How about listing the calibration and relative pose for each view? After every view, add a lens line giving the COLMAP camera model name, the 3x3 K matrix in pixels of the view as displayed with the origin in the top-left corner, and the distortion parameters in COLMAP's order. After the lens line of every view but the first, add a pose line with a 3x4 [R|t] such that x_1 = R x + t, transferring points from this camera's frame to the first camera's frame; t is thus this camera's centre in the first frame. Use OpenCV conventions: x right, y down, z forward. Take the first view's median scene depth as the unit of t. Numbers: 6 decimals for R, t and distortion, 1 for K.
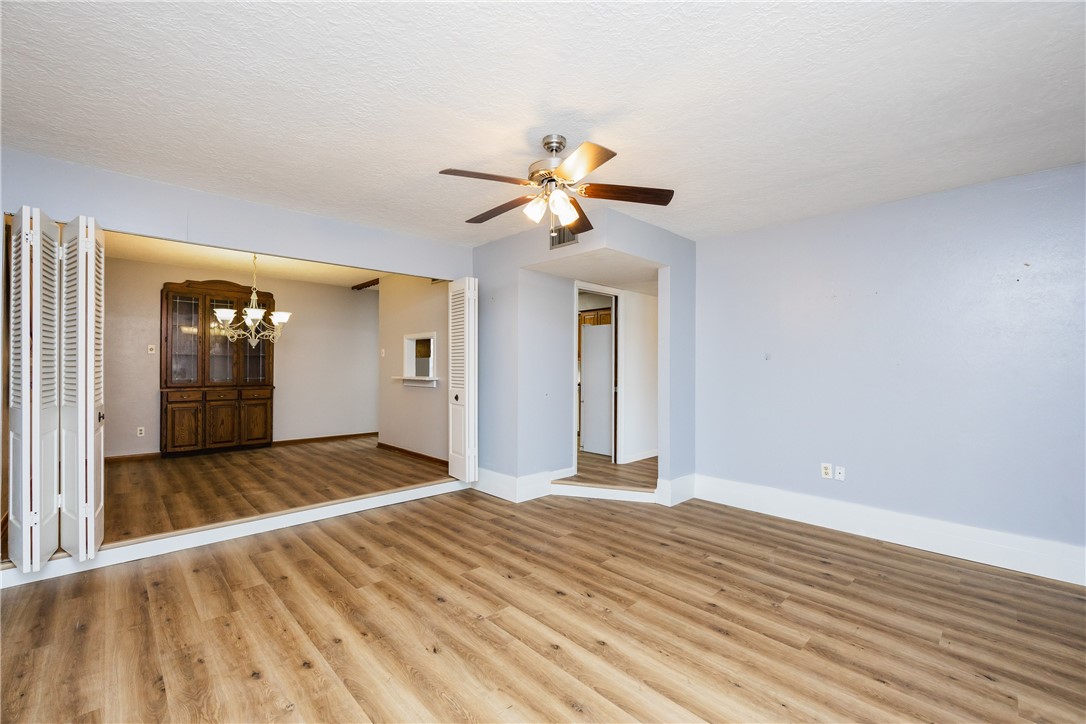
lens RADIAL K [[462.3, 0, 546.4], [0, 462.3, 373.4], [0, 0, 1]] dist [0.004485, 0.000017]
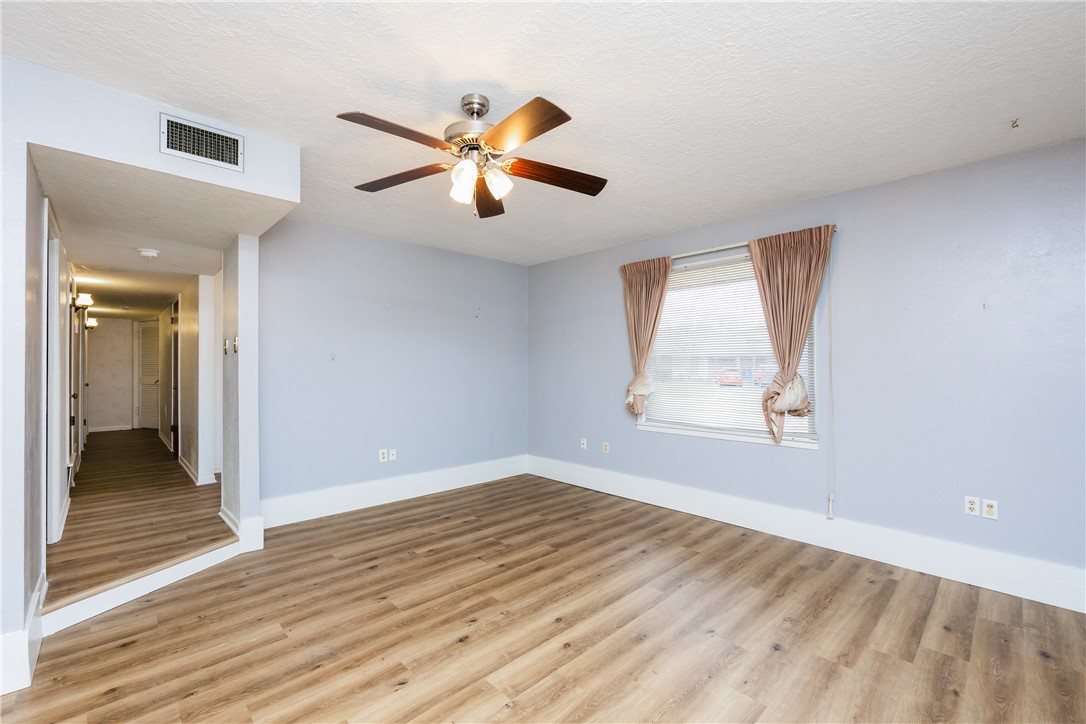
lens RADIAL K [[462.3, 0, 545.6], [0, 462.3, 353.7], [0, 0, 1]] dist [0.004485, 0.000017]
pose [[-0.016364, 0.028042, 0.999473, -0.698738], [0.008598, 0.999574, -0.027904, -0.011505], [-0.999829, 0.008136, -0.016598, 0.735177]]
